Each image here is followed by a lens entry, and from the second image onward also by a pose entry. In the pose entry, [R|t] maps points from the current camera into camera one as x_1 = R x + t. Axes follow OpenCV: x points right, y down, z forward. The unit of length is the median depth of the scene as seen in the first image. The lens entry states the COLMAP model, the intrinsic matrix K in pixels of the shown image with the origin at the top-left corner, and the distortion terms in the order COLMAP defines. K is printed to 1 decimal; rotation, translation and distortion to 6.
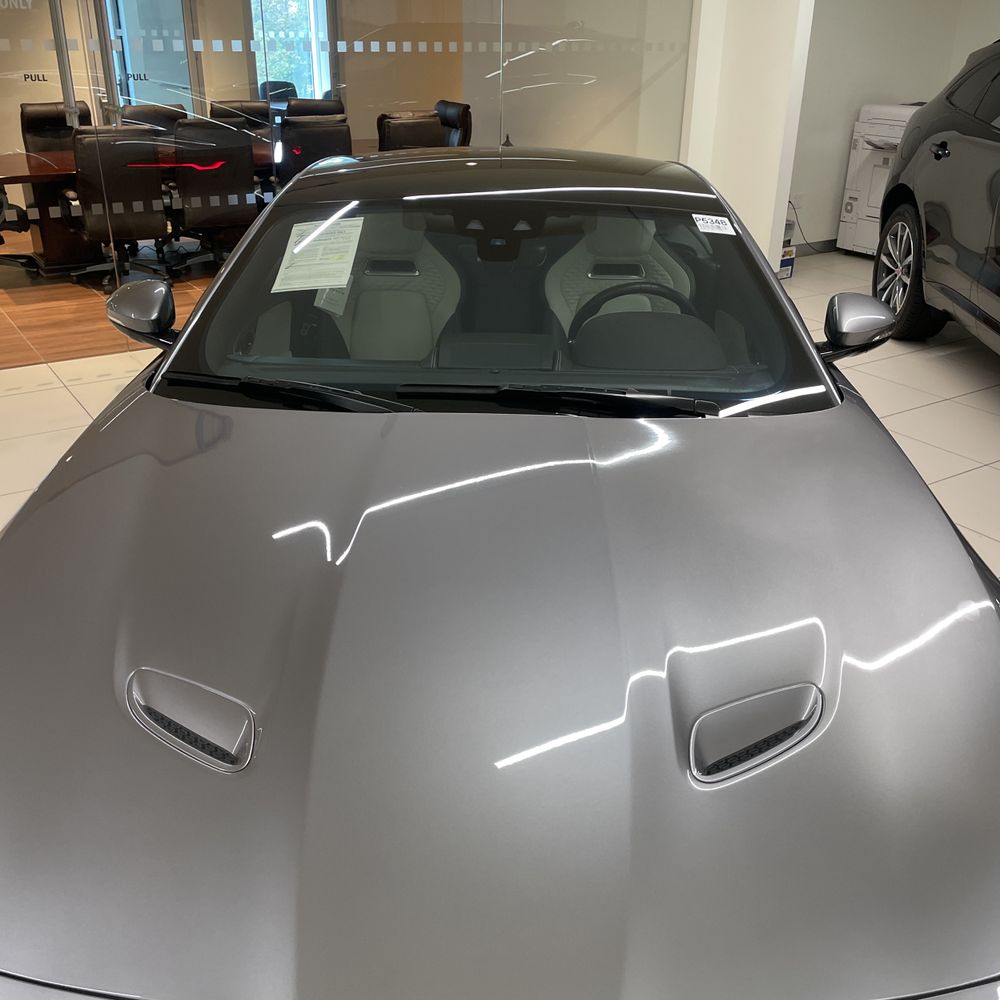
lens RADIAL K [[1009.9, 0, 510.3], [0, 1009.9, 486.4], [0, 0, 1]] dist [0.088986, -0.124323]
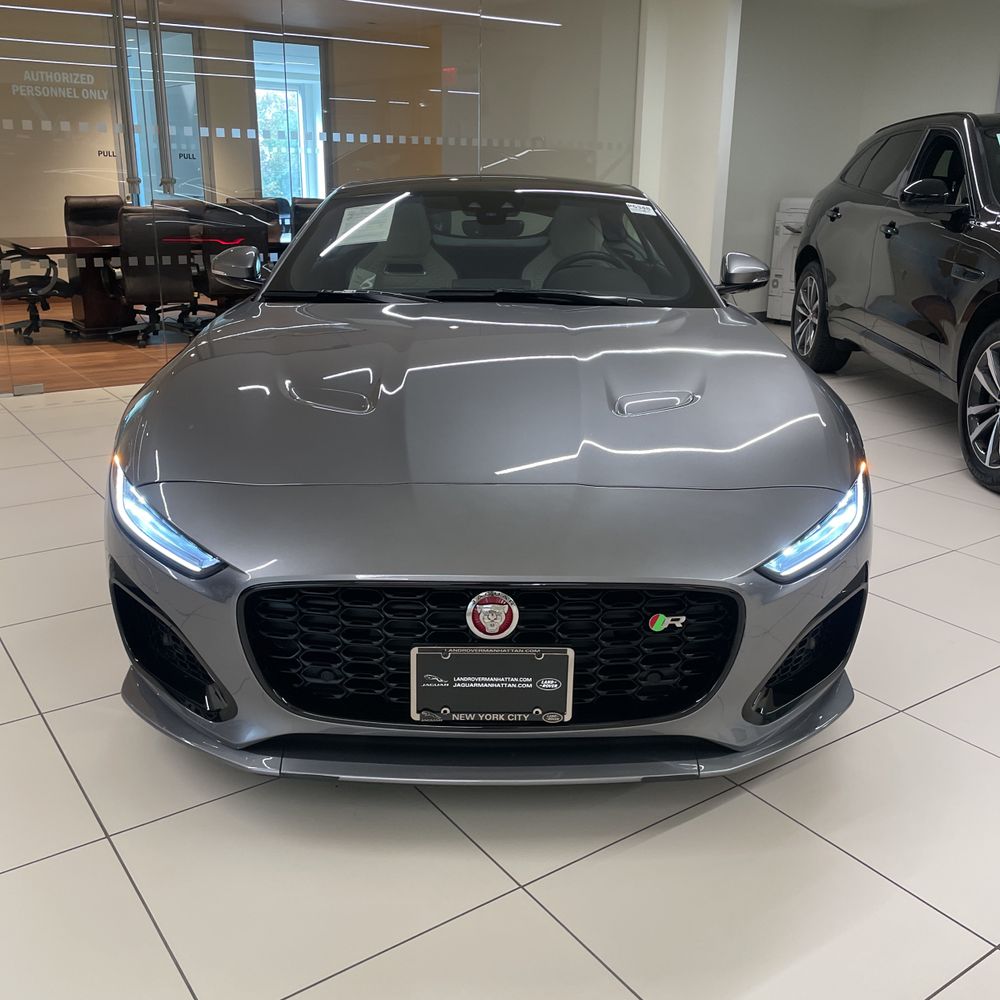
lens RADIAL K [[1019.8, 0, 506.3], [0, 1019.8, 489.8], [0, 0, 1]] dist [0.106607, -0.147194]
pose [[0.999550, -0.011055, 0.027882, -0.014981], [0.014596, 0.991381, -0.130192, 0.143094], [-0.026202, 0.130540, 0.991097, -0.167487]]
